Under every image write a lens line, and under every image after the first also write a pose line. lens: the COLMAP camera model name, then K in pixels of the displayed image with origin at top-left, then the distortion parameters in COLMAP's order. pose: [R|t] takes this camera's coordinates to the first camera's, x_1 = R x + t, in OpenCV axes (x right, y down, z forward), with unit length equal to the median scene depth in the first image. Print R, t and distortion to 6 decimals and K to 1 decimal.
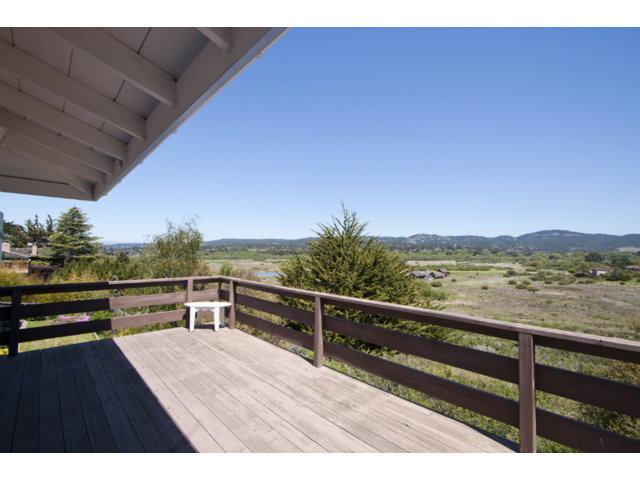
lens RADIAL K [[295.9, 0, 318.5], [0, 295.9, 242.2], [0, 0, 1]] dist [-0.010917, 0.001094]
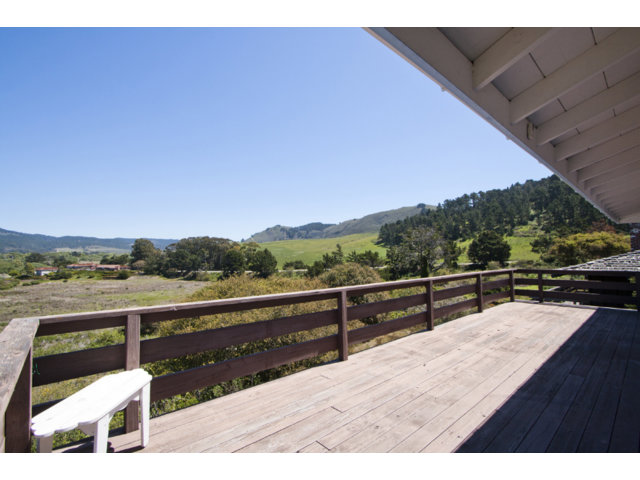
lens RADIAL K [[295.9, 0, 320.5], [0, 295.9, 240.9], [0, 0, 1]] dist [-0.010917, 0.001094]
pose [[0.042361, 0.031596, 0.998603, -0.095134], [-0.025878, 0.999199, -0.030517, 0.005064], [-0.998767, -0.024549, 0.043145, 0.098192]]
